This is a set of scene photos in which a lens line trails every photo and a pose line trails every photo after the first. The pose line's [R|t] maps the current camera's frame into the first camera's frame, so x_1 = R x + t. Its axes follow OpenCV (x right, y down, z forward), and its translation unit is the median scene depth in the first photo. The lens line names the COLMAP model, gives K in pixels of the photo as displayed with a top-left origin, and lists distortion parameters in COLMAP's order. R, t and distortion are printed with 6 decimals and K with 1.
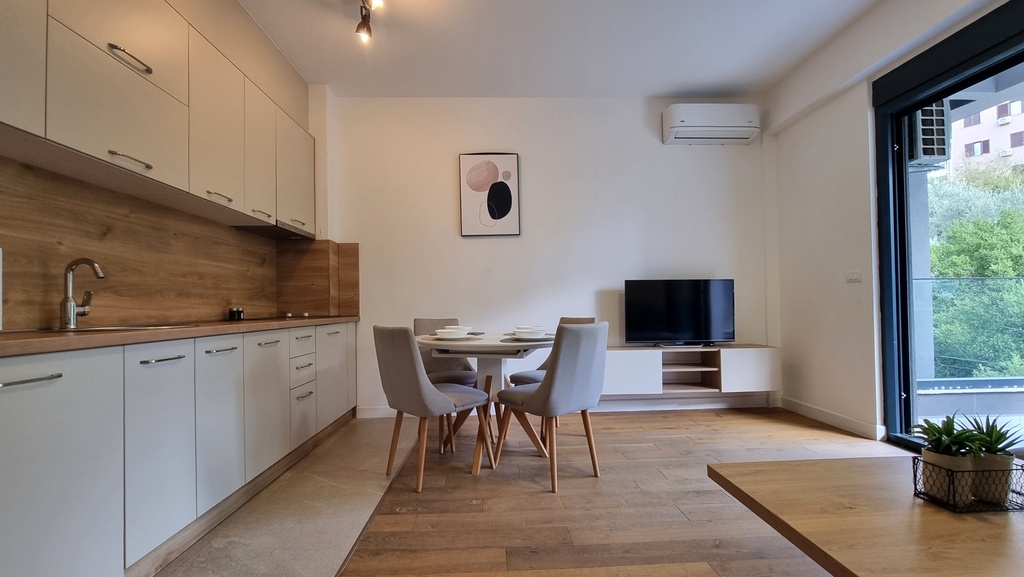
lens RADIAL K [[430.0, 0, 512.5], [0, 430.0, 296.9], [0, 0, 1]] dist [-0.000950, 0.000772]
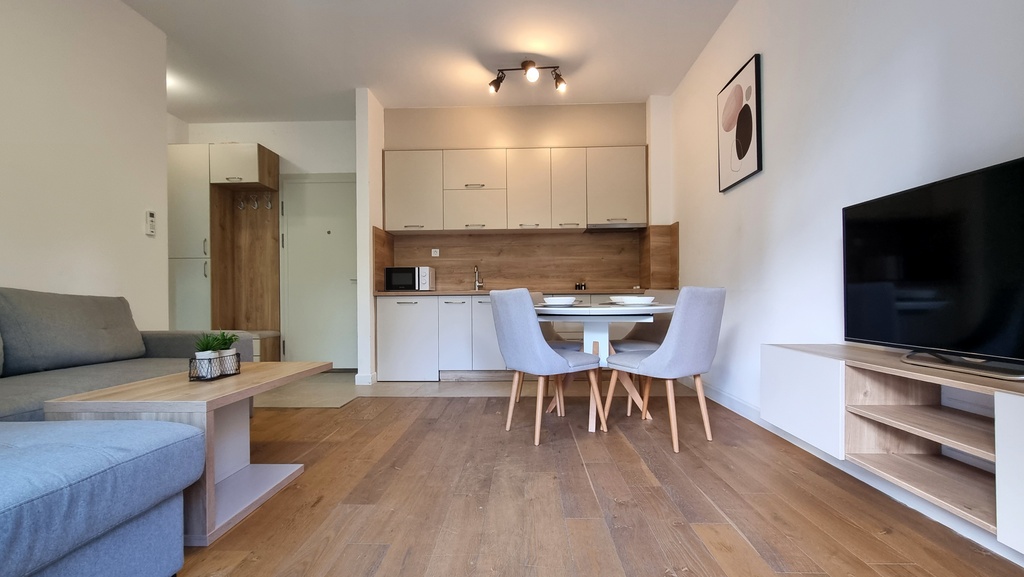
lens RADIAL K [[421.9, 0, 510.1], [0, 421.9, 299.2], [0, 0, 1]] dist [0.000728, 0.001663]
pose [[-0.079181, 0.021515, -0.996628, 1.124926], [0.035485, 0.999194, 0.018751, 0.054333], [0.996228, -0.033881, -0.079881, 0.983576]]
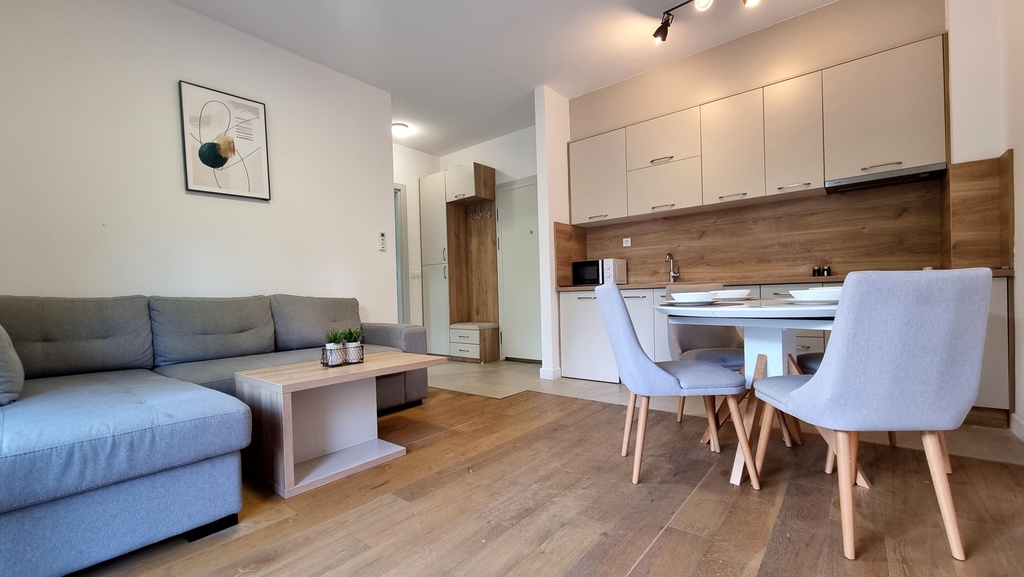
lens RADIAL K [[421.9, 0, 512.6], [0, 421.9, 297.5], [0, 0, 1]] dist [0.000728, 0.001663]
pose [[-0.666333, 0.044220, -0.744342, 0.865255], [0.061318, 0.998109, 0.004404, 0.059674], [0.743128, -0.042707, -0.667785, 1.301178]]
